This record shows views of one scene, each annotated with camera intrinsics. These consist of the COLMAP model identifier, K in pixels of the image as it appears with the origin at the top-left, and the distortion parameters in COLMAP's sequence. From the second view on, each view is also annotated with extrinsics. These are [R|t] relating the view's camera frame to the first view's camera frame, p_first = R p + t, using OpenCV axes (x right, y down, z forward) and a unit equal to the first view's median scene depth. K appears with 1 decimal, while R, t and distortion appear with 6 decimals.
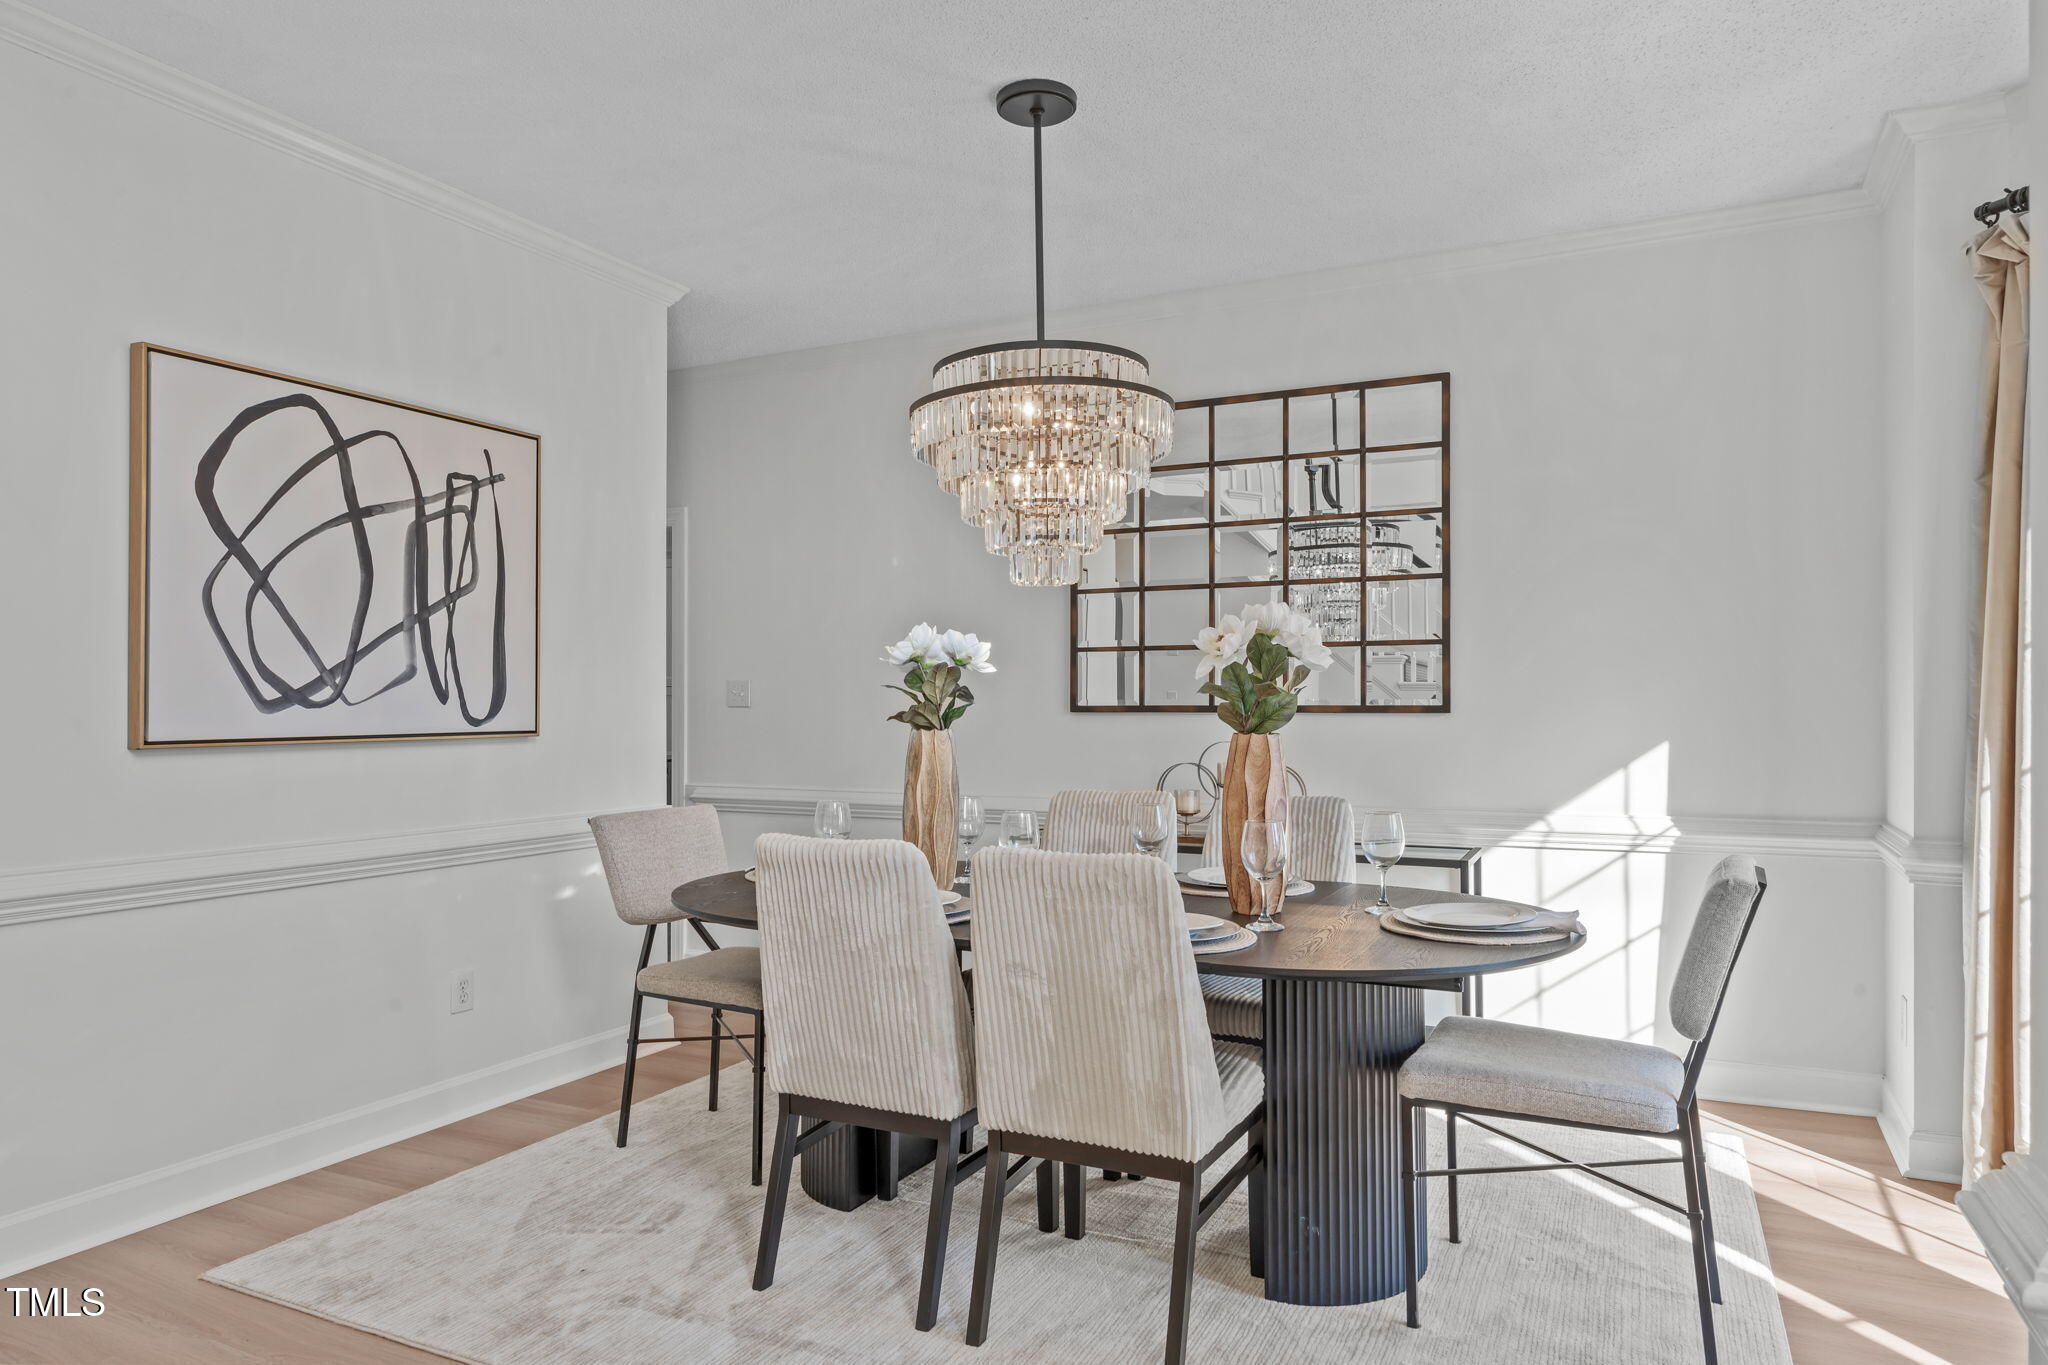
lens RADIAL K [[1246.8, 0, 1018.2], [0, 1246.8, 696.8], [0, 0, 1]] dist [-0.001976, -0.005159]
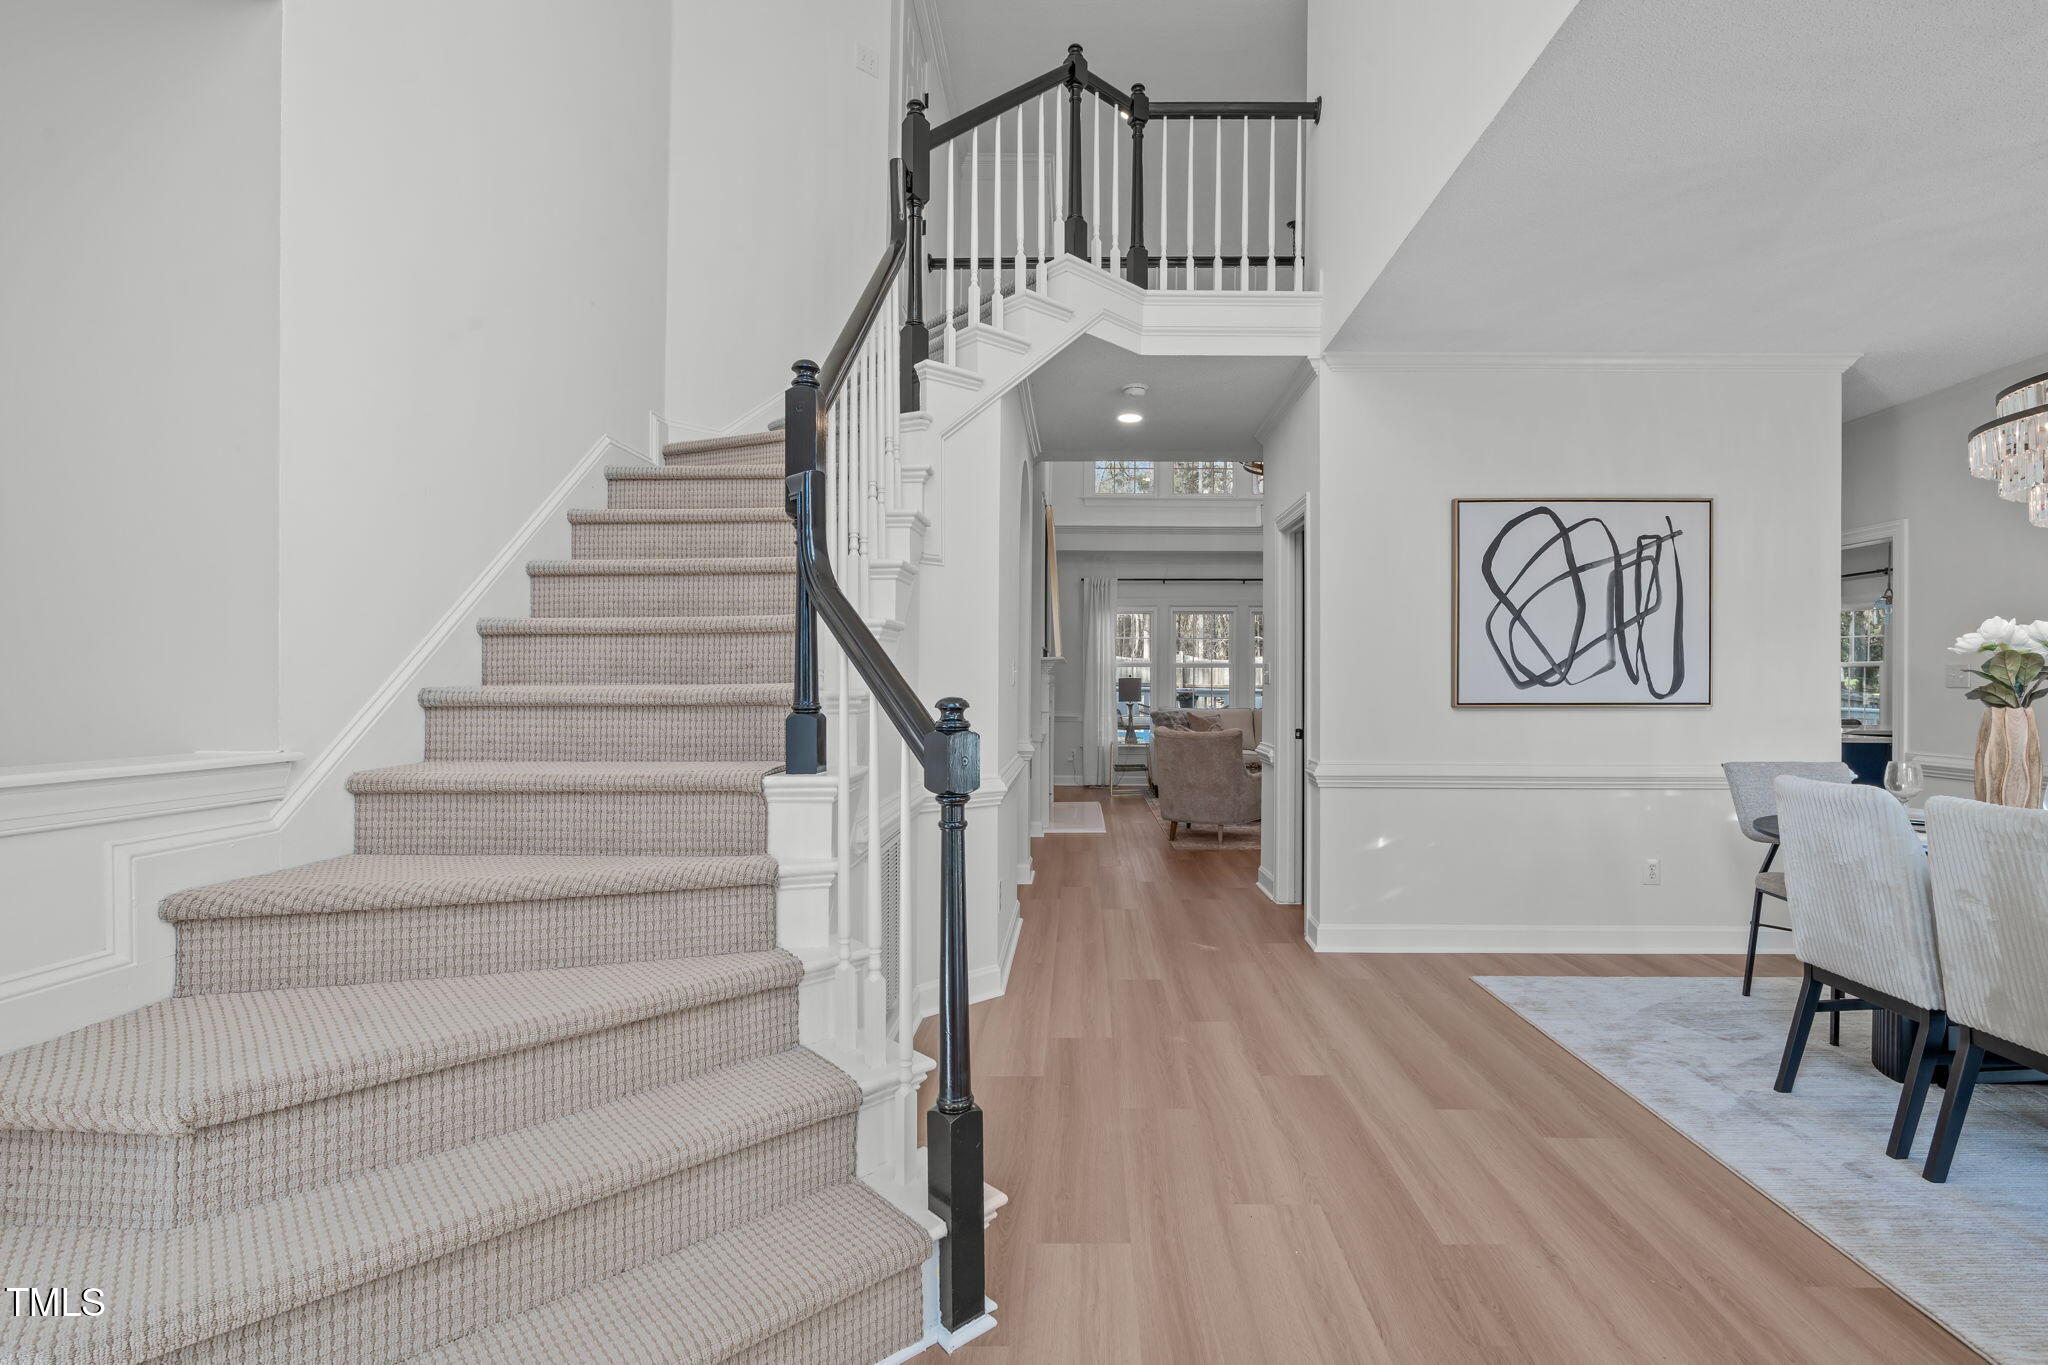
lens RADIAL K [[979.2, 0, 1025.3], [0, 979.2, 687.0], [0, 0, 1]] dist [0.001152, 0.000321]
pose [[0.384947, 0.005371, -0.922923, 0.414696], [0.001664, 0.999977, 0.006514, -0.000233], [0.922937, -0.004043, 0.384929, -0.197266]]
